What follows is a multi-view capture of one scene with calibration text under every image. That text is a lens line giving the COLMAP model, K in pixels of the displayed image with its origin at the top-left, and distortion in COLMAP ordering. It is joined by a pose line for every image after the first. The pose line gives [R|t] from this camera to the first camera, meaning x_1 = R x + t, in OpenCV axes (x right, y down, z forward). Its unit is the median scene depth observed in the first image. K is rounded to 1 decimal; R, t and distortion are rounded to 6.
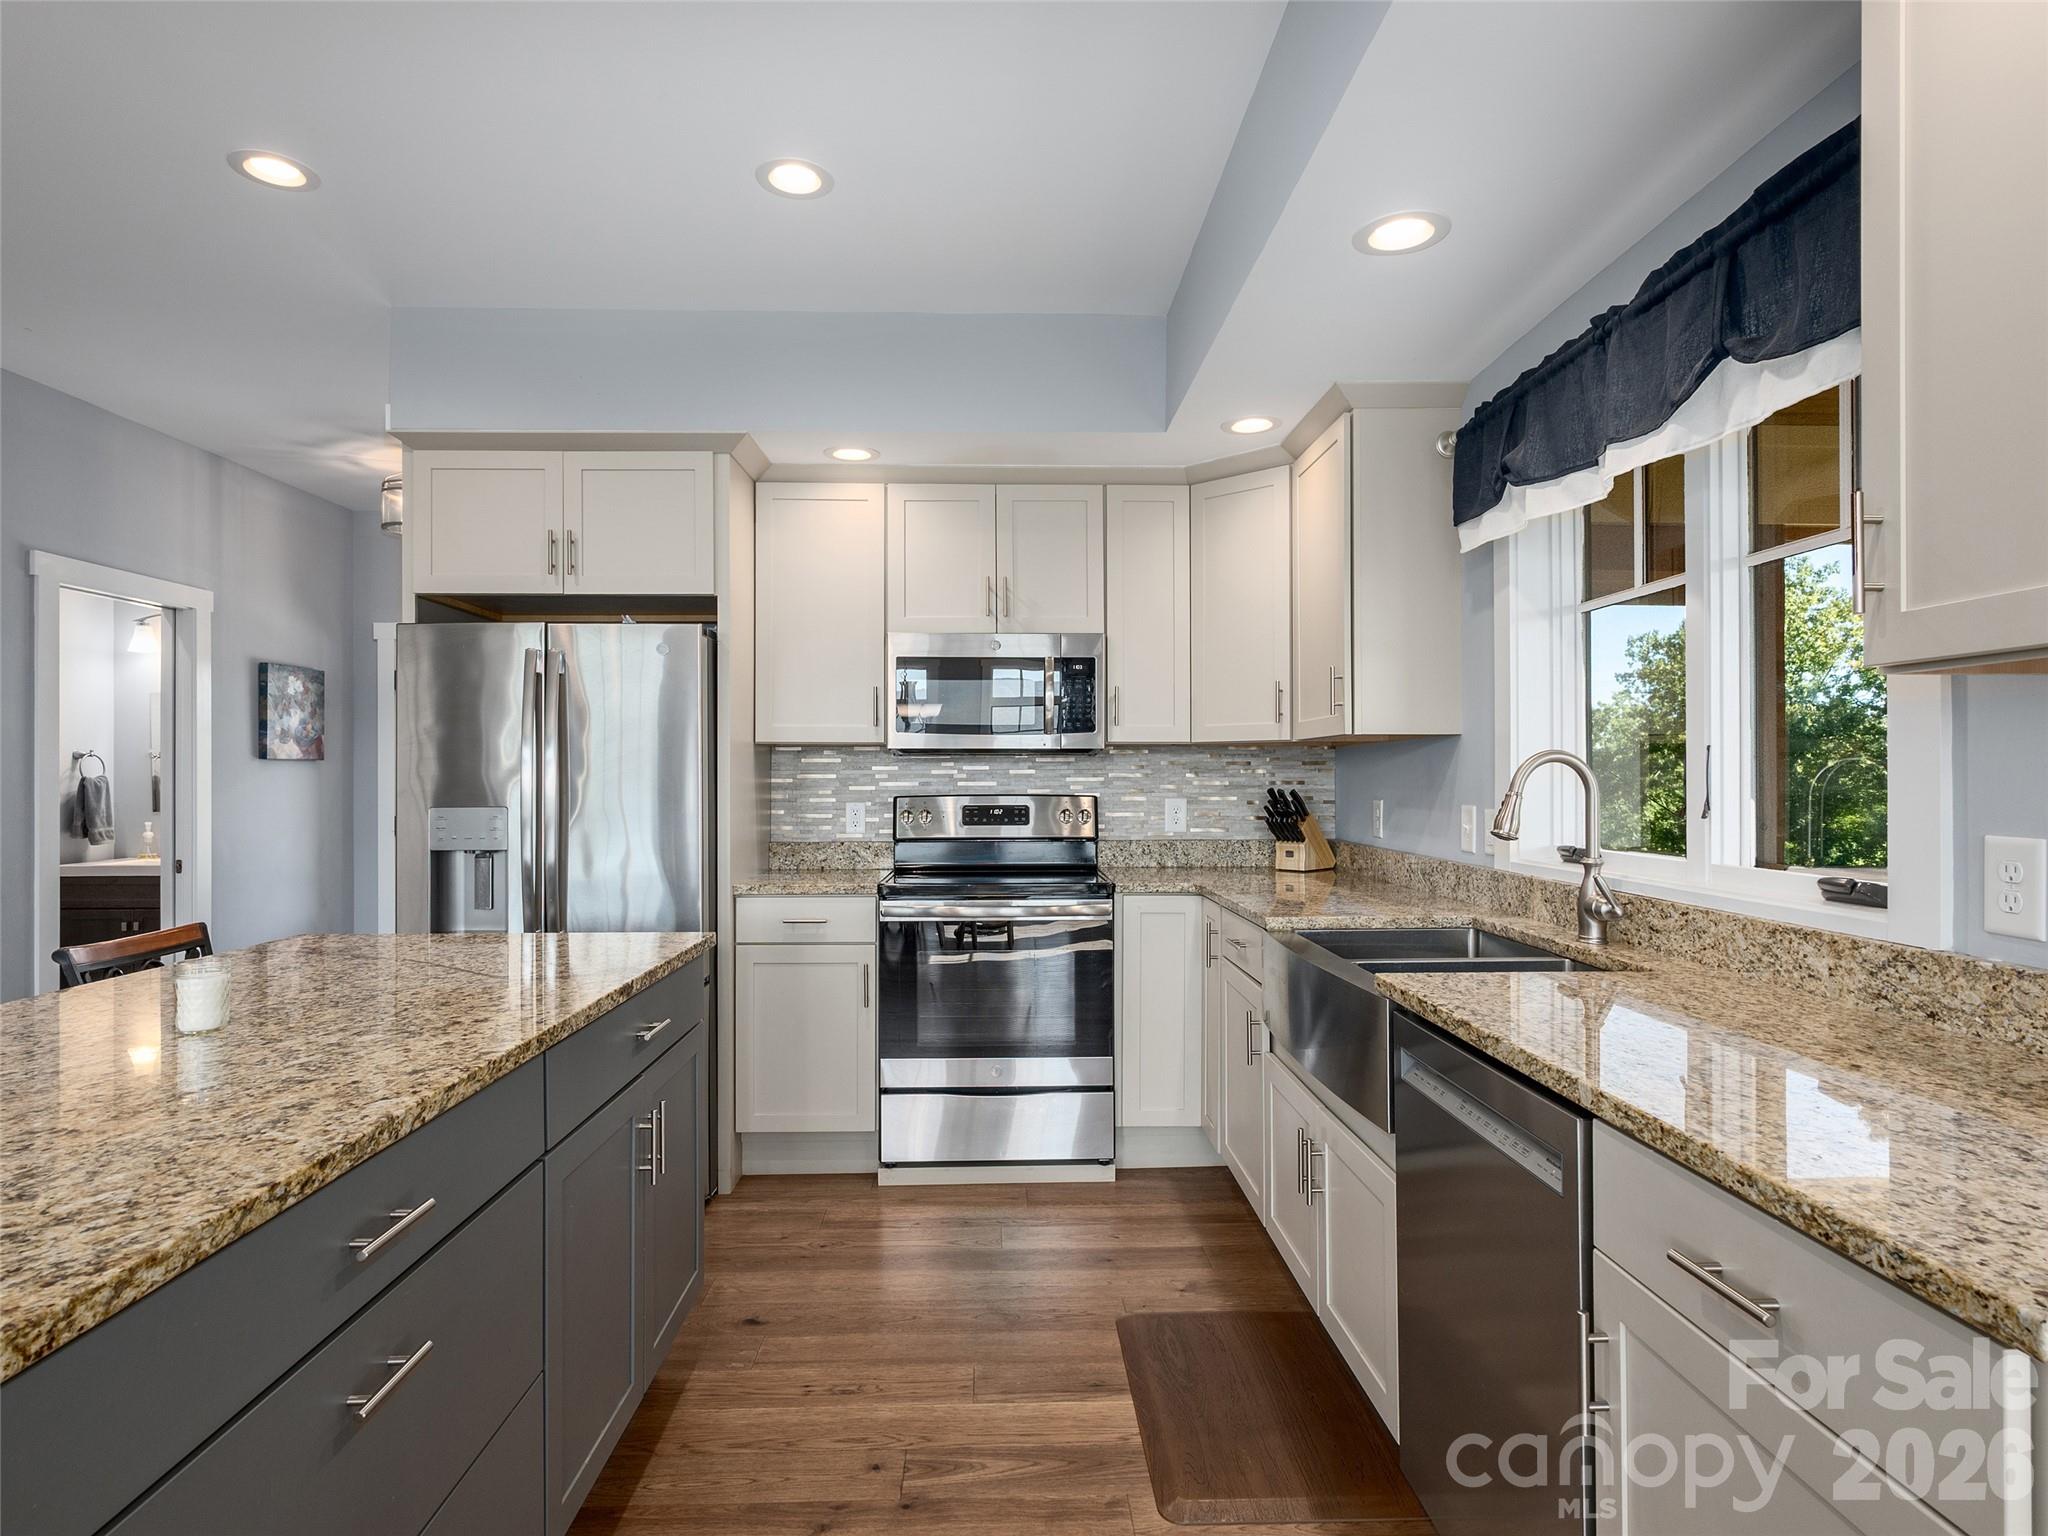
lens RADIAL K [[1122.6, 0, 1019.8], [0, 1122.6, 764.2], [0, 0, 1]] dist [-0.002857, 0.002875]
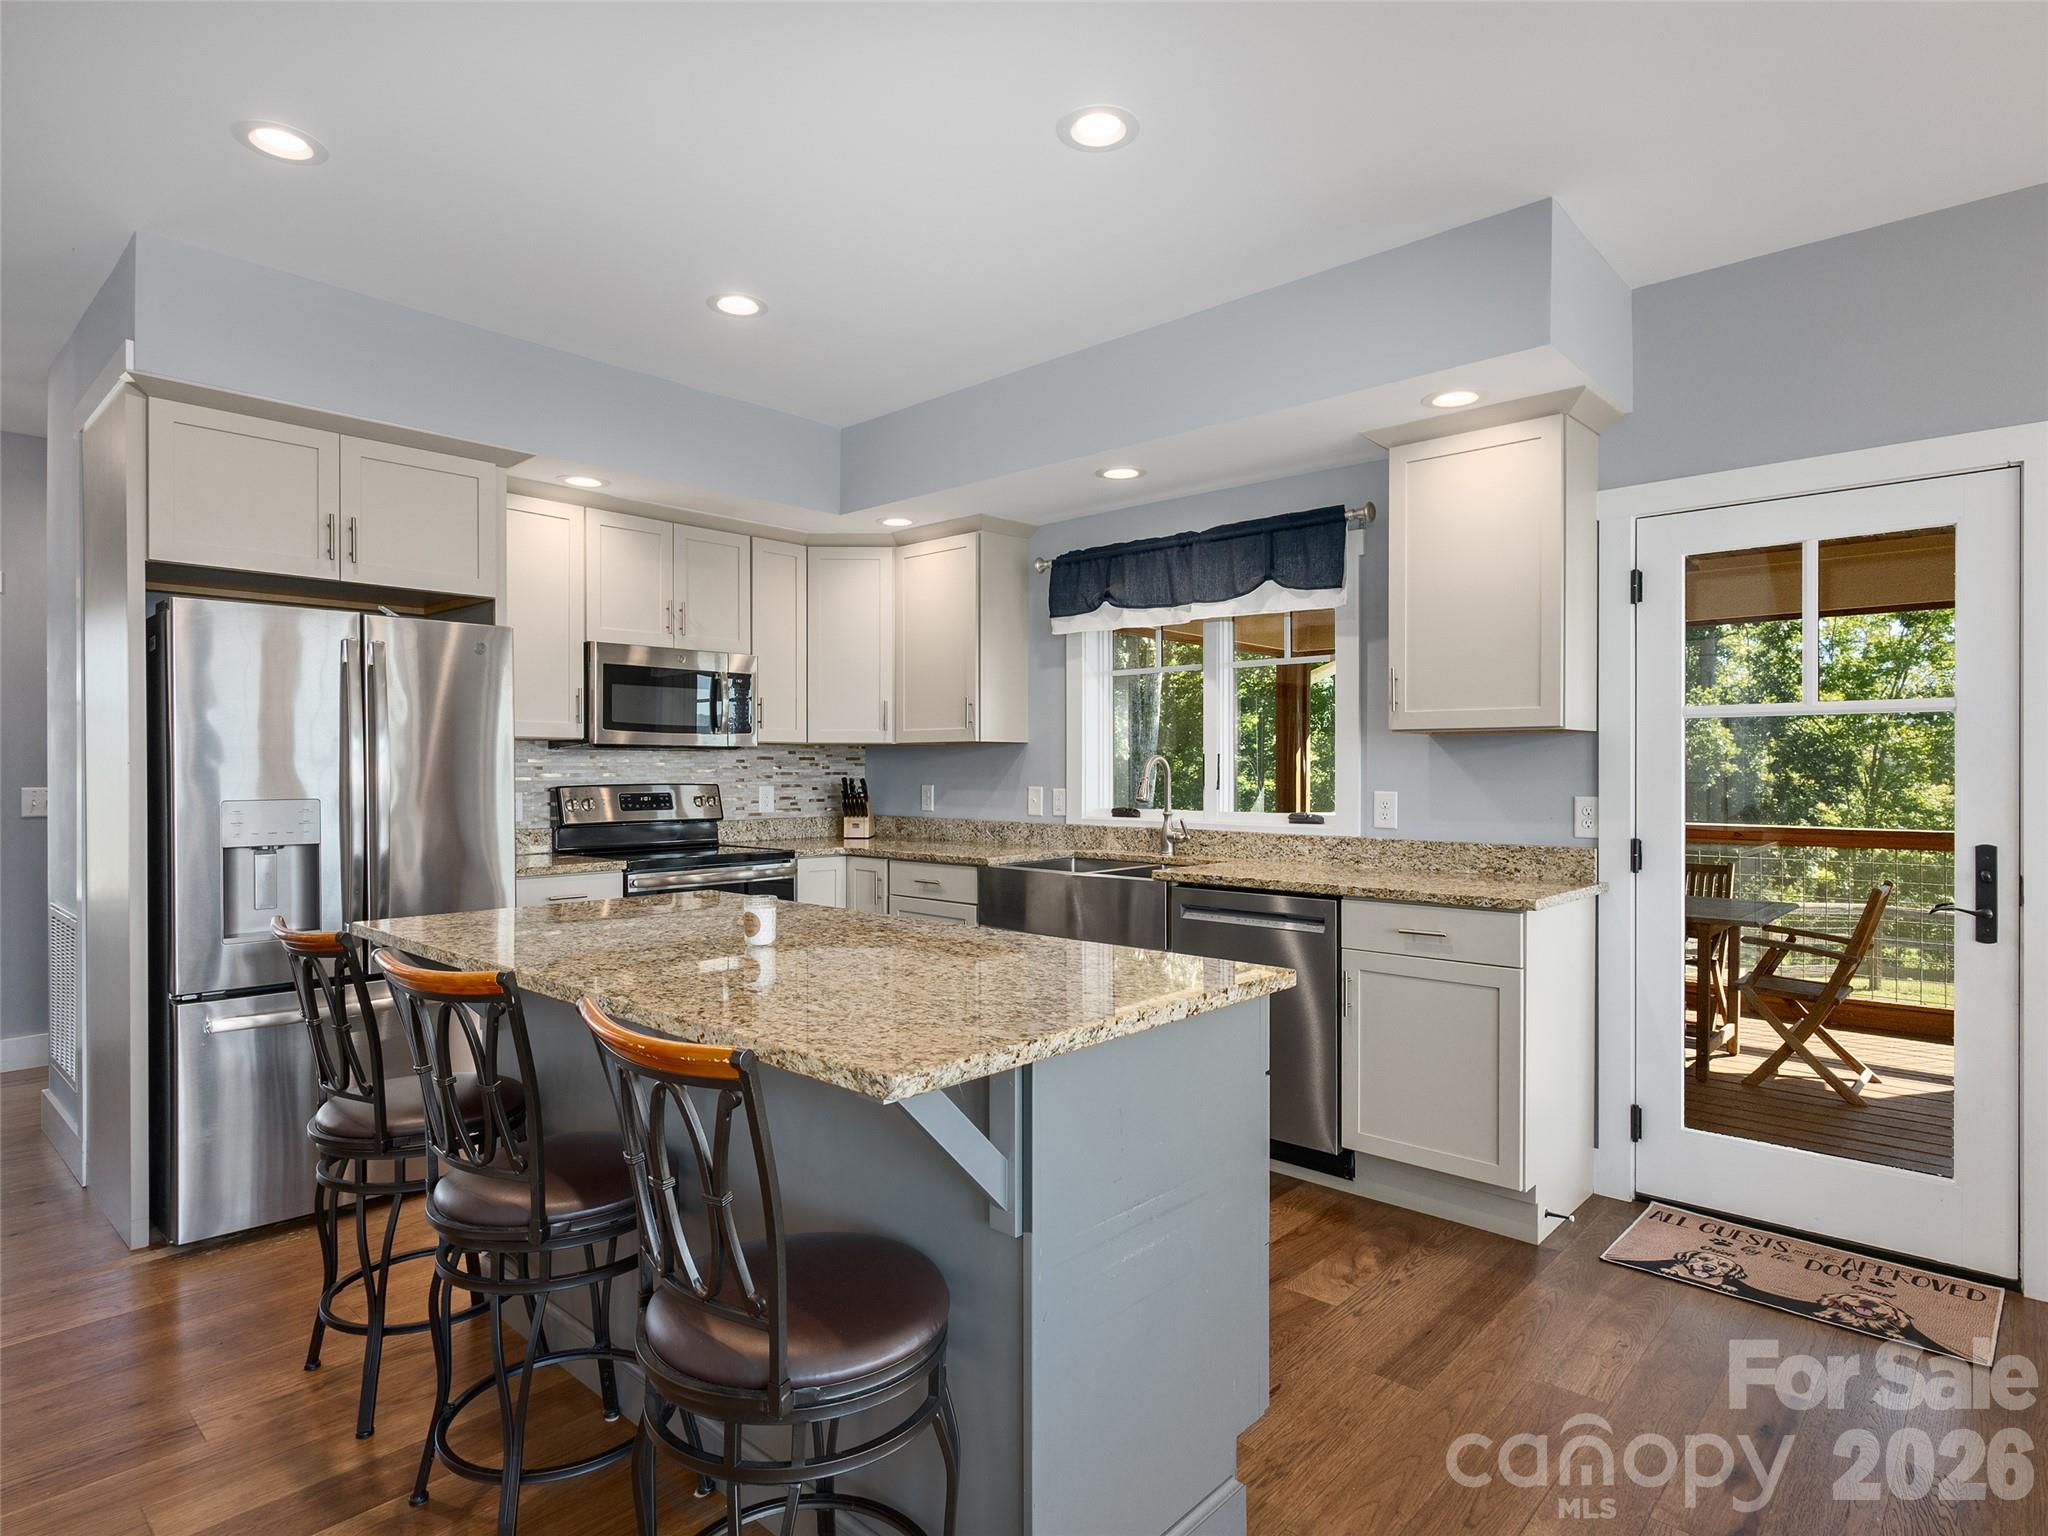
lens RADIAL K [[1122.6, 0, 1006.3], [0, 1122.6, 780.6], [0, 0, 1]] dist [-0.002857, 0.002875]
pose [[0.697676, -0.005382, 0.716393, -0.659305], [-0.008924, 0.999829, 0.016203, 0.001356], [-0.716358, -0.017698, 0.697509, -0.090148]]
